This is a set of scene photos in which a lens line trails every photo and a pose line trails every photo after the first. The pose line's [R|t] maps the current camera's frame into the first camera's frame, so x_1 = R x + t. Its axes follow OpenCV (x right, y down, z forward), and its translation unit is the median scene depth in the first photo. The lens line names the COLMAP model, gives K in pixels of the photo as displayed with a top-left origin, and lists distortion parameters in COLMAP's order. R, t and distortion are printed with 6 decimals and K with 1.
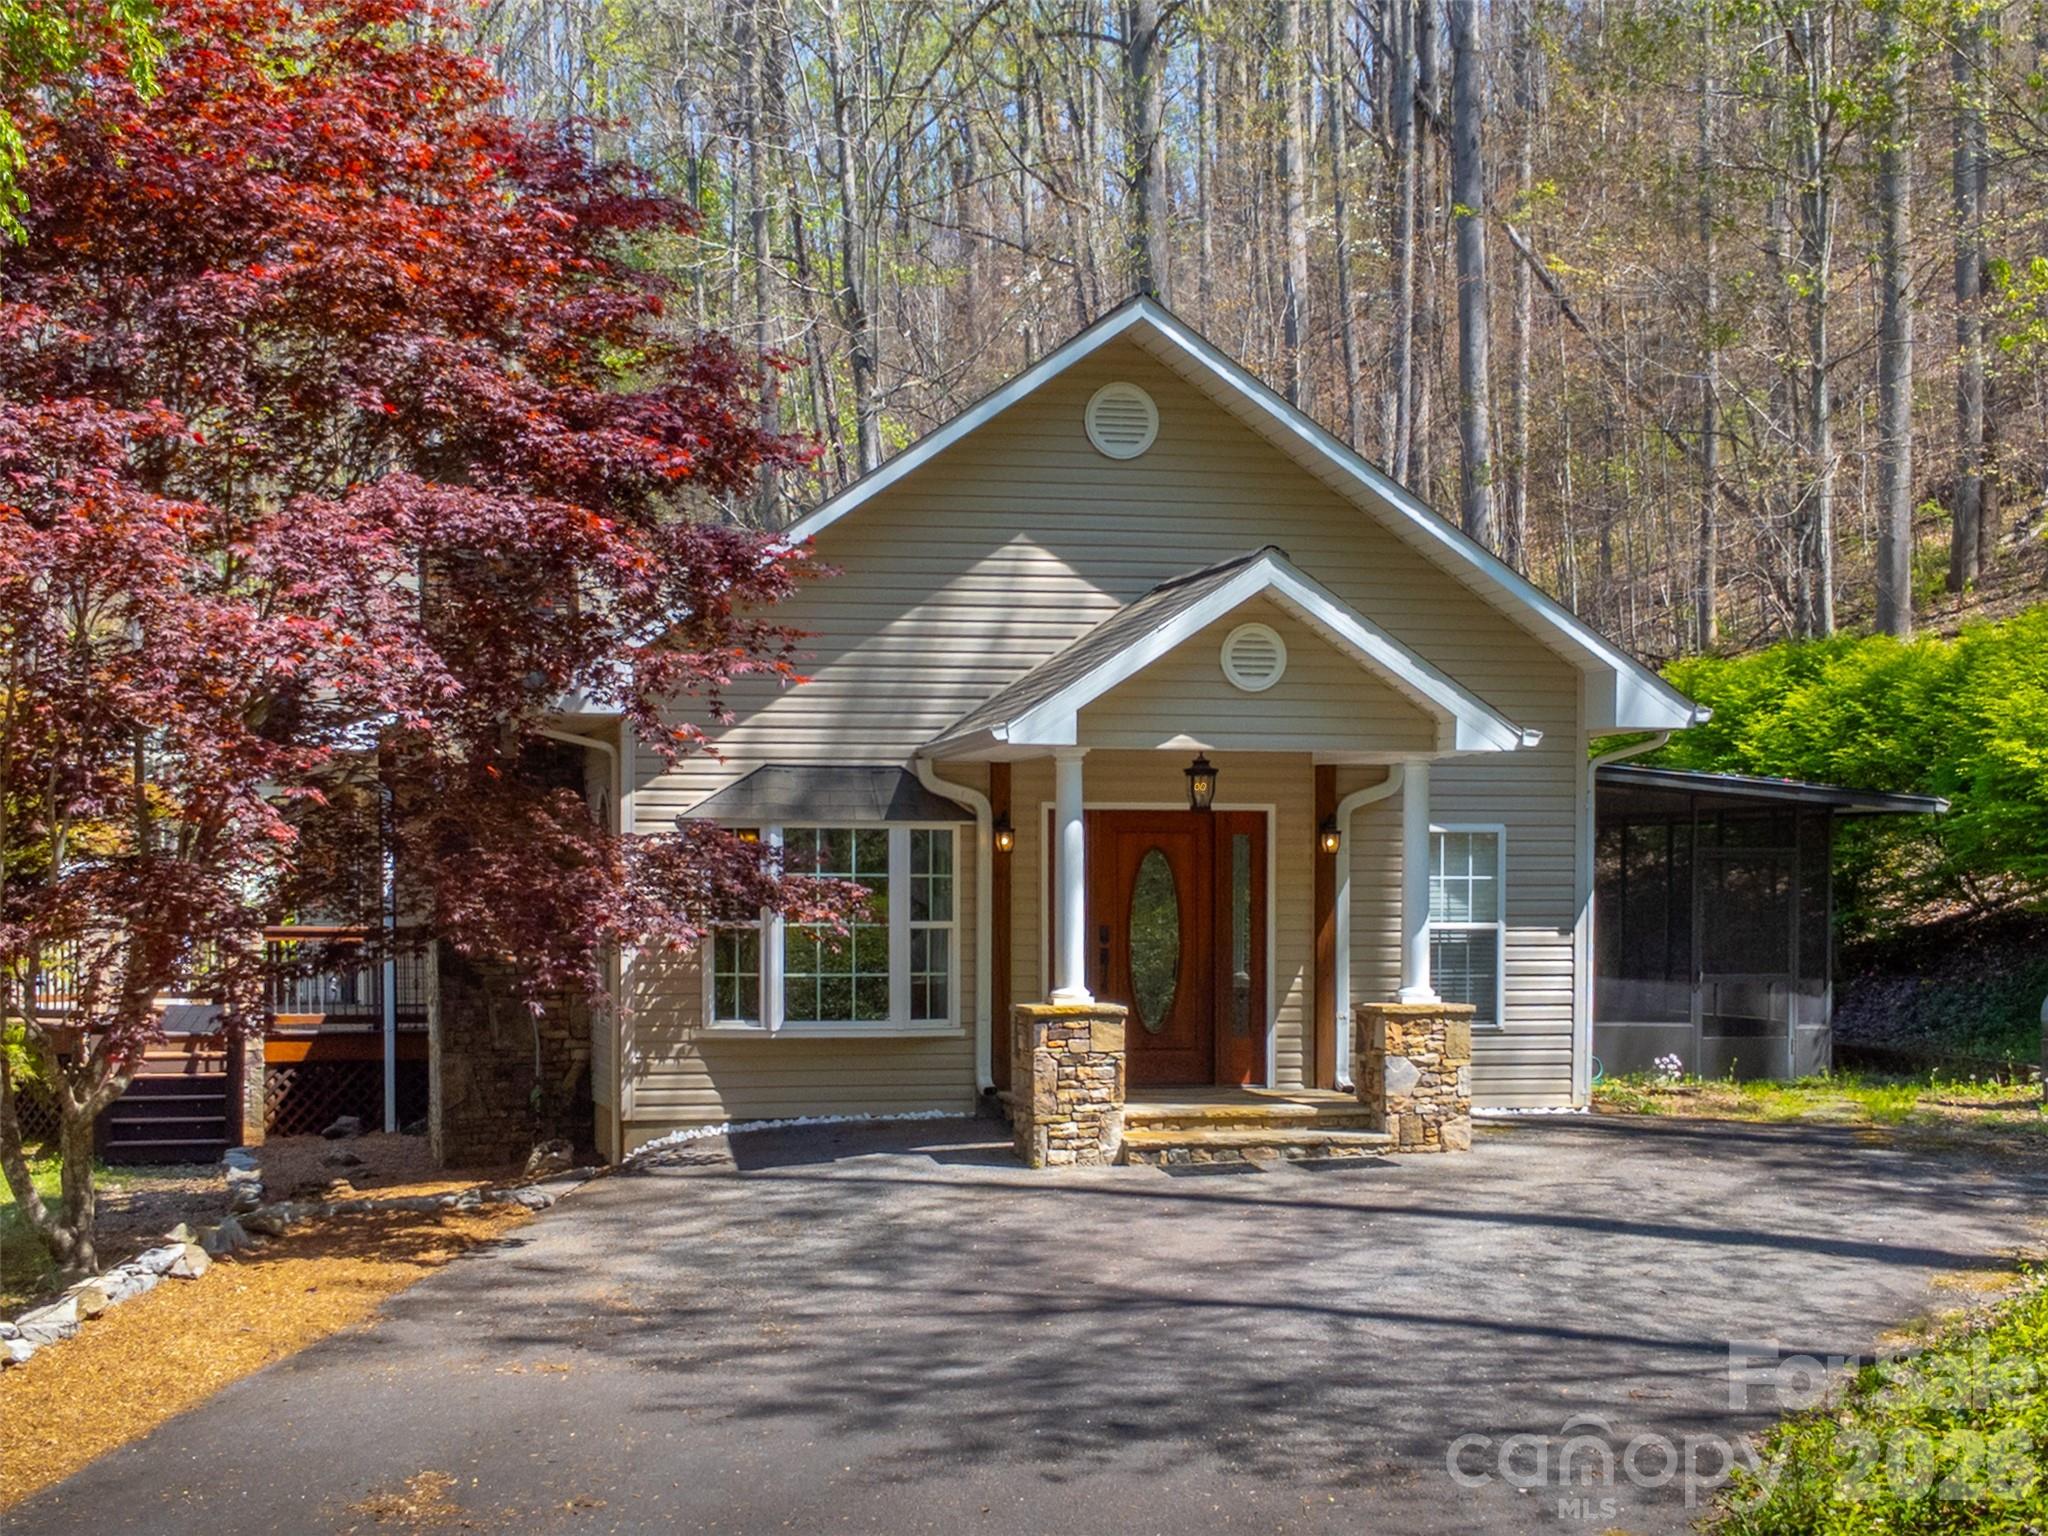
lens RADIAL K [[3130.1, 0, 1028.4], [0, 3130.1, 1040.6], [0, 0, 1]] dist [0.054795, -0.031428]
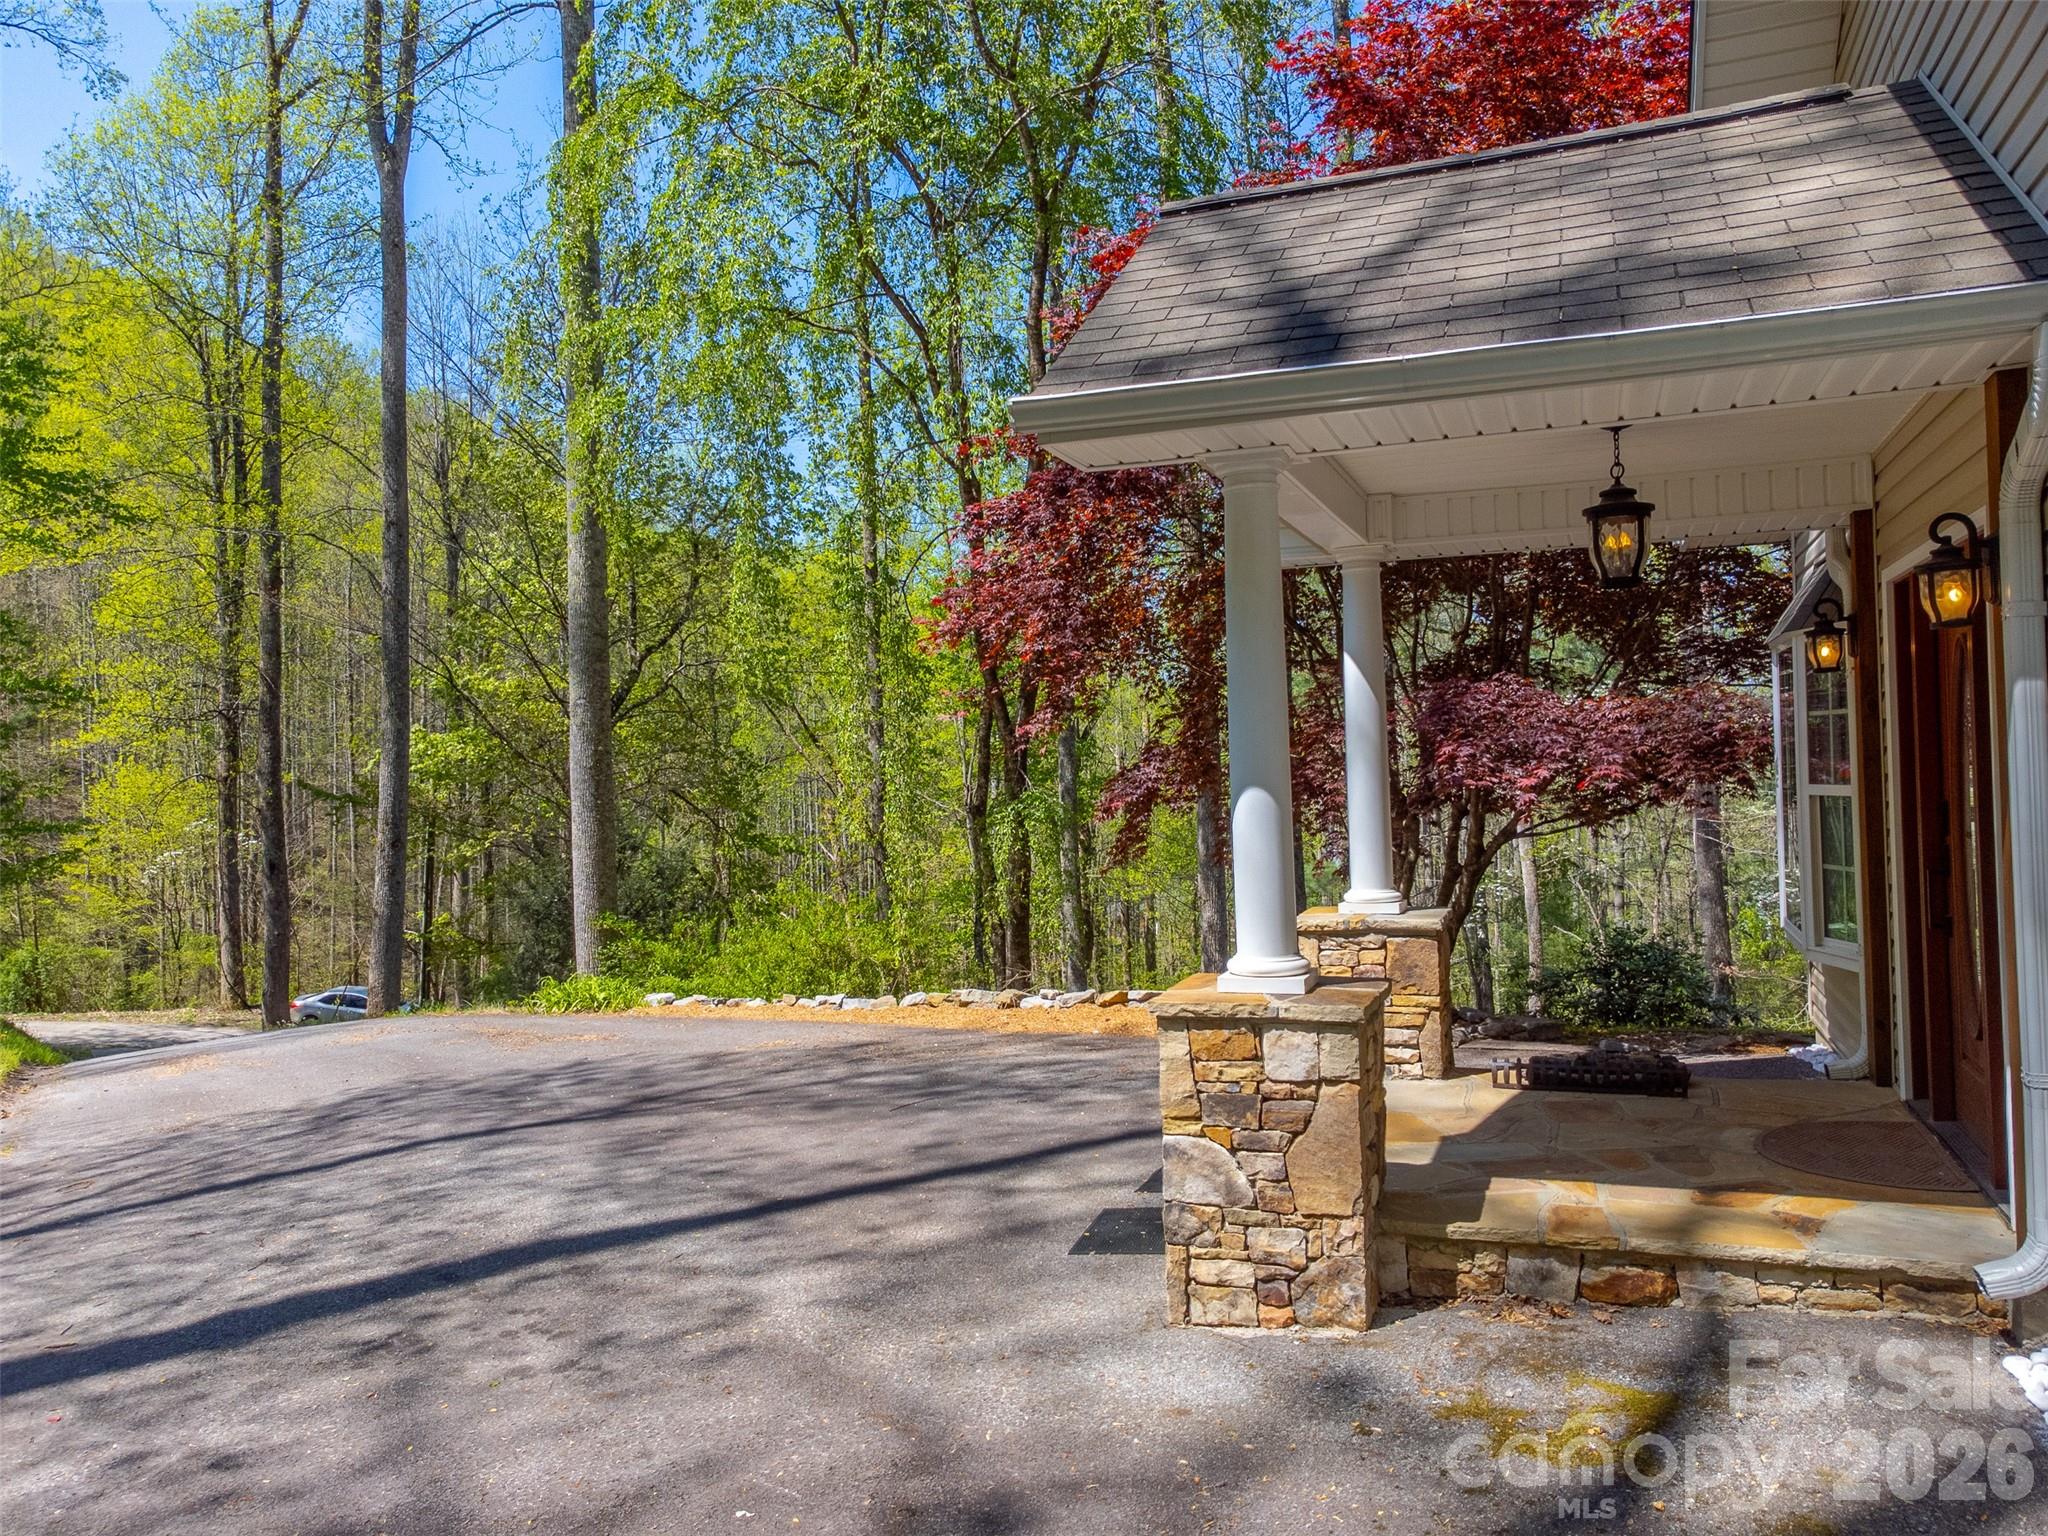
lens RADIAL K [[1537.3, 0, 1024.0], [0, 1537.3, 768.0], [0, 0, 1]] dist [0.012285, 0.003148]
pose [[-0.556157, 0.017969, -0.830883, 0.362669], [0.002970, 0.999803, 0.019634, -0.053737], [0.831072, 0.008451, -0.556100, 1.191159]]
